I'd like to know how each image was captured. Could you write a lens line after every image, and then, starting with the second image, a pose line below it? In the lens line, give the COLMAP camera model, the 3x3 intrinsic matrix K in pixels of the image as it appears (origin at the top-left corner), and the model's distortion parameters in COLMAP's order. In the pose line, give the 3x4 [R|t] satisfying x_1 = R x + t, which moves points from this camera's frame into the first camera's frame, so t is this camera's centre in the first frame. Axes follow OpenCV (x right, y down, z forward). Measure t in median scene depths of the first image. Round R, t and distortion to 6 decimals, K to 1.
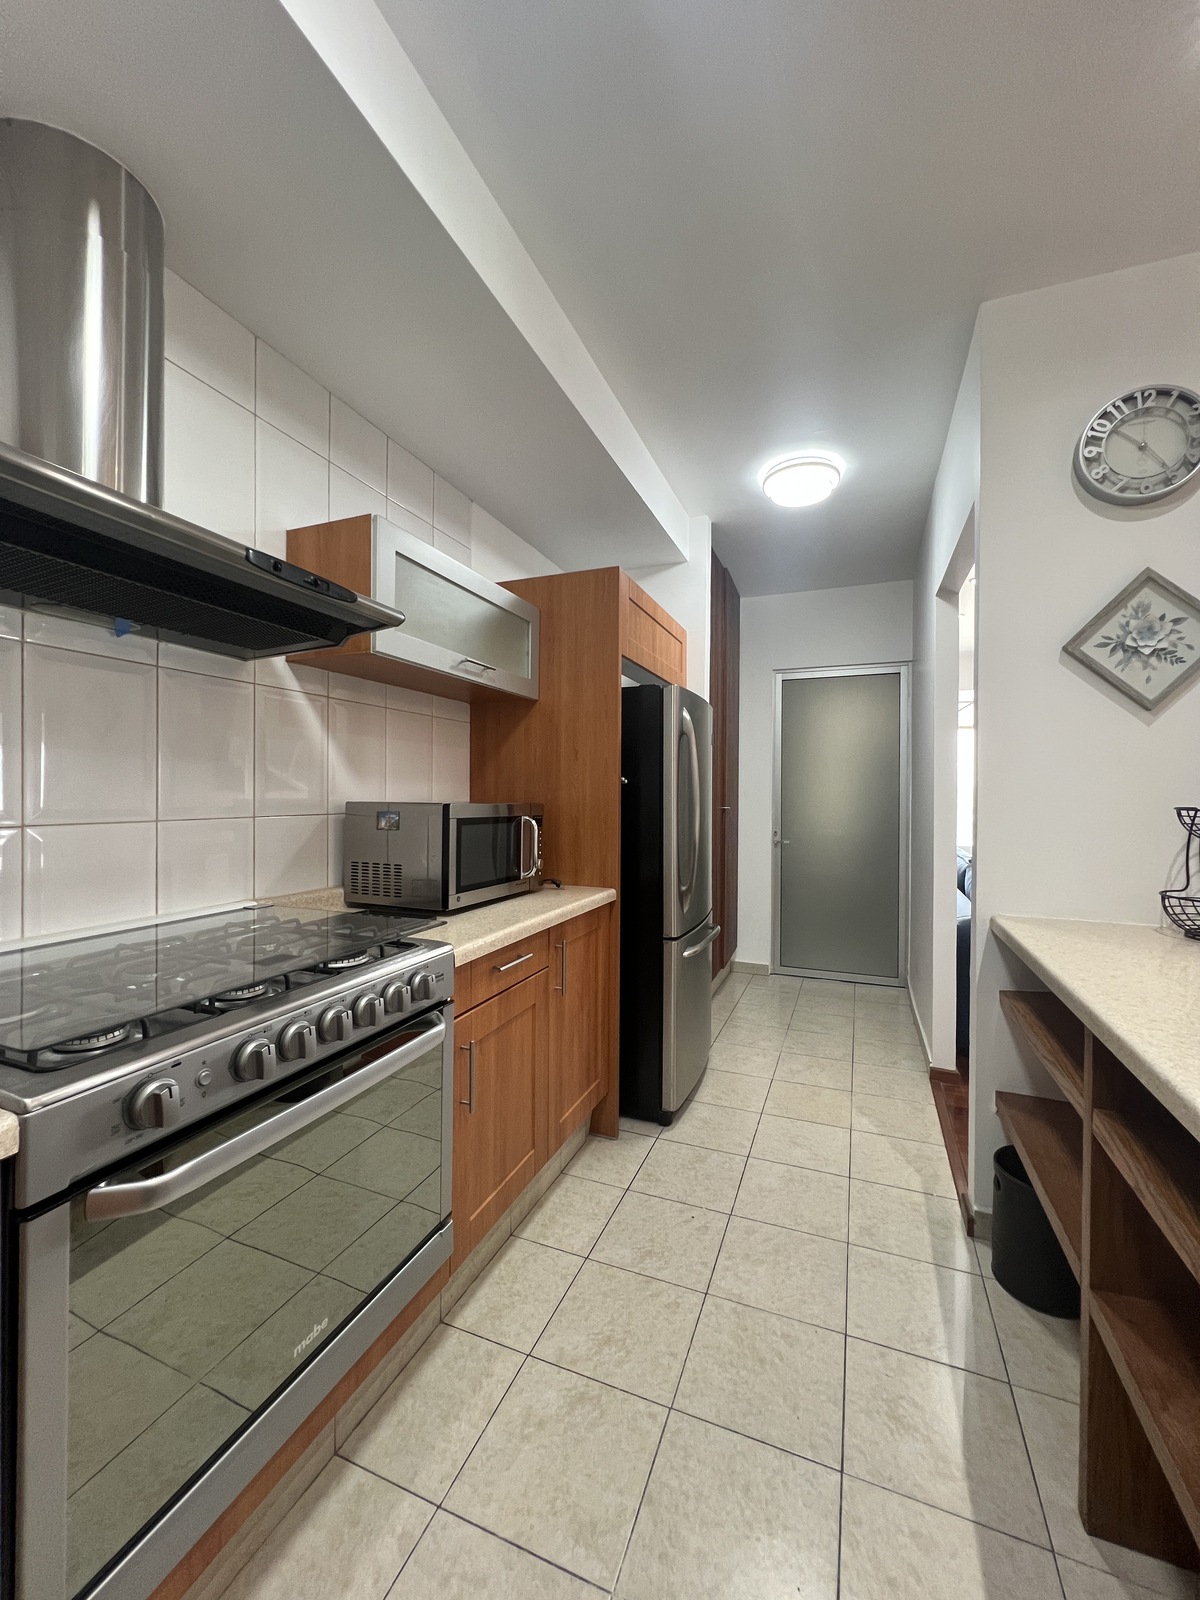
lens RADIAL K [[639.1, 0, 600.4], [0, 639.1, 798.5], [0, 0, 1]] dist [-0.001801, 0.000478]
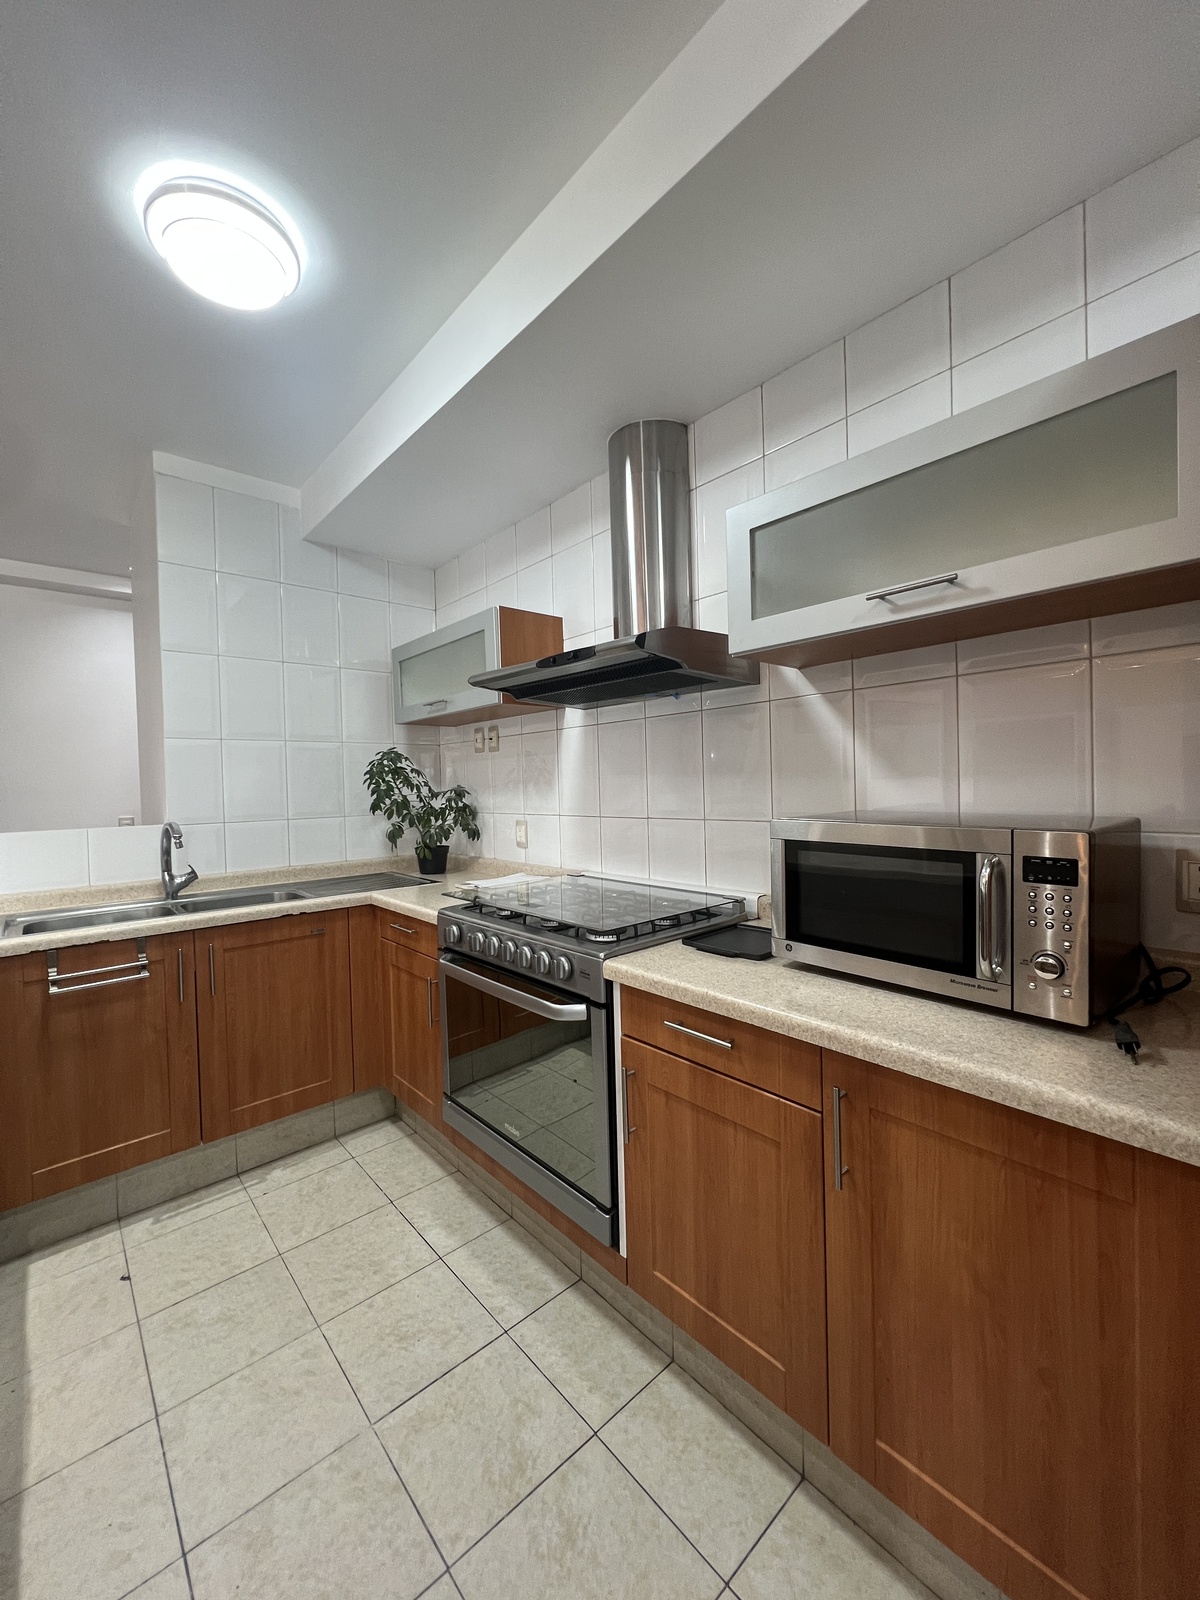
lens RADIAL K [[639.1, 0, 600.4], [0, 639.1, 798.5], [0, 0, 1]] dist [-0.001801, 0.000478]
pose [[-0.445078, 0.026890, -0.895088, 0.671504], [0.016819, 0.999624, 0.021667, -0.045081], [0.895334, -0.005411, -0.445363, 1.420675]]
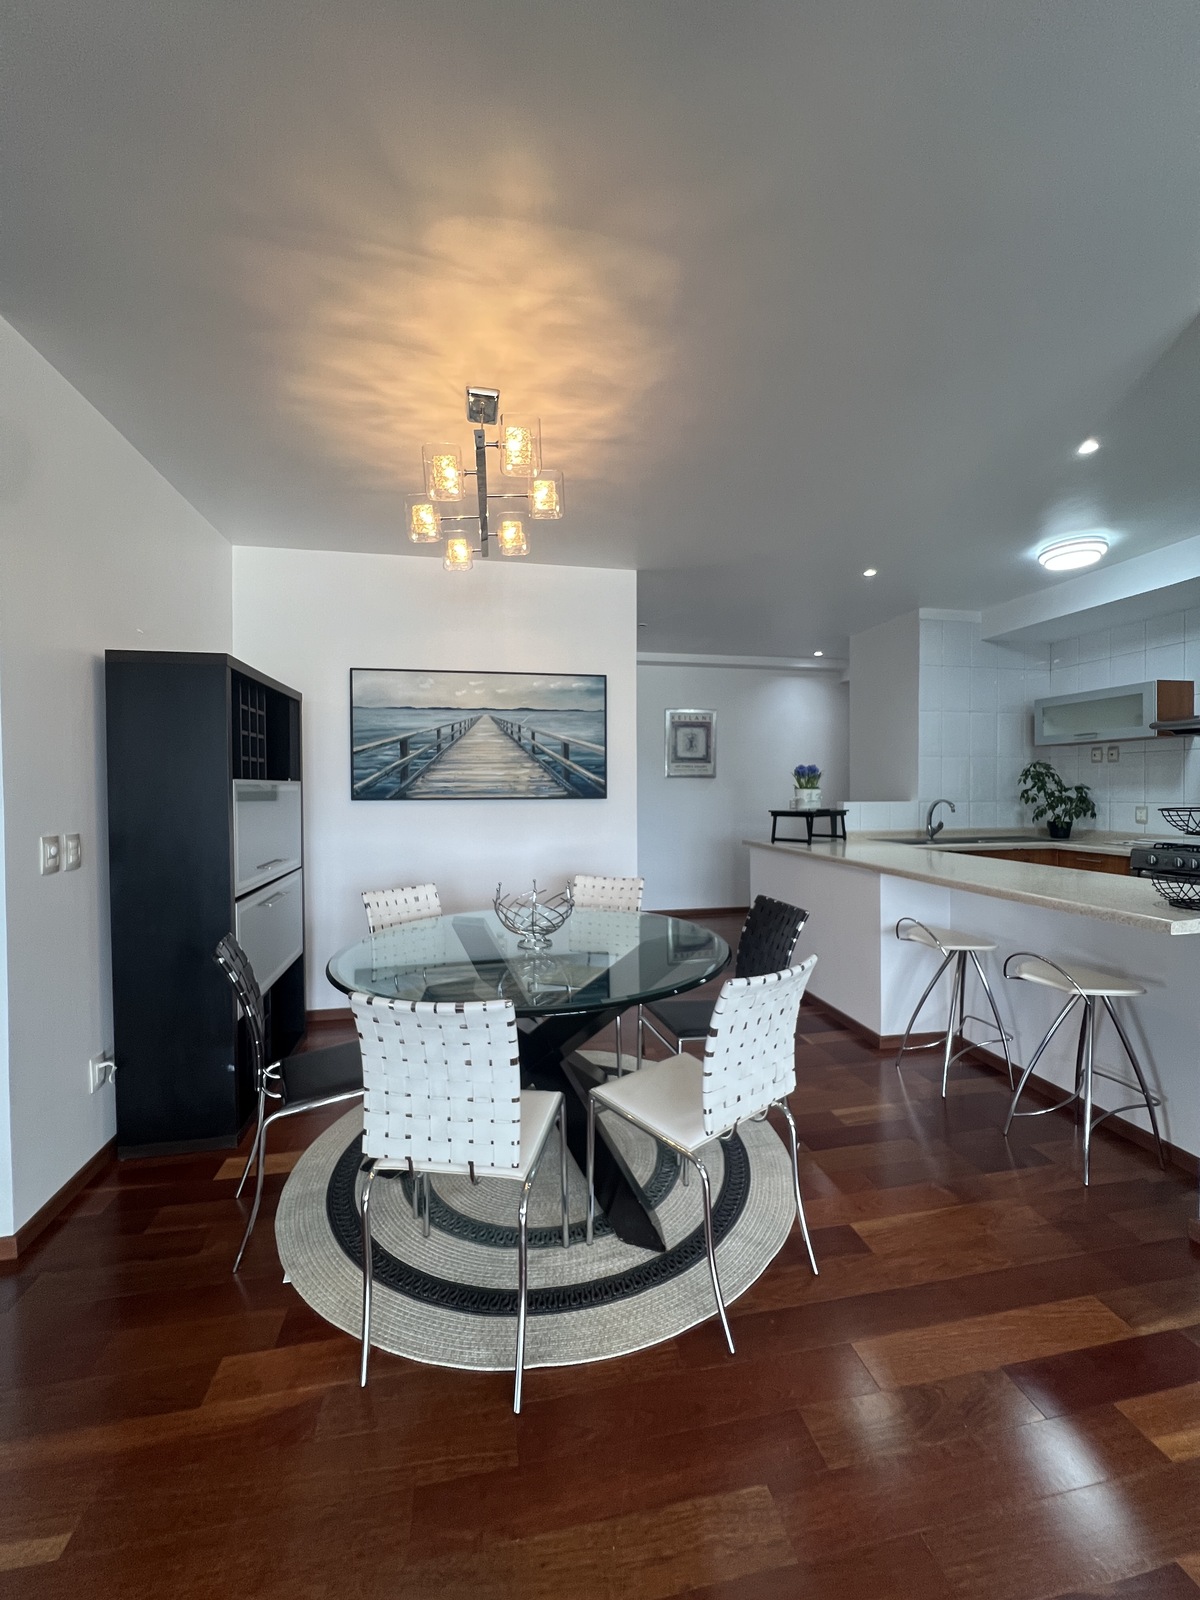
lens RADIAL K [[644.8, 0, 600.0], [0, 644.8, 800.0], [0, 0, 1]] dist [-0.004296, 0.000094]
pose [[-0.837168, 0.008216, -0.546885, 2.916626], [-0.003008, 0.999803, 0.019625, -0.023892], [0.546938, 0.018075, -0.836978, 1.505621]]
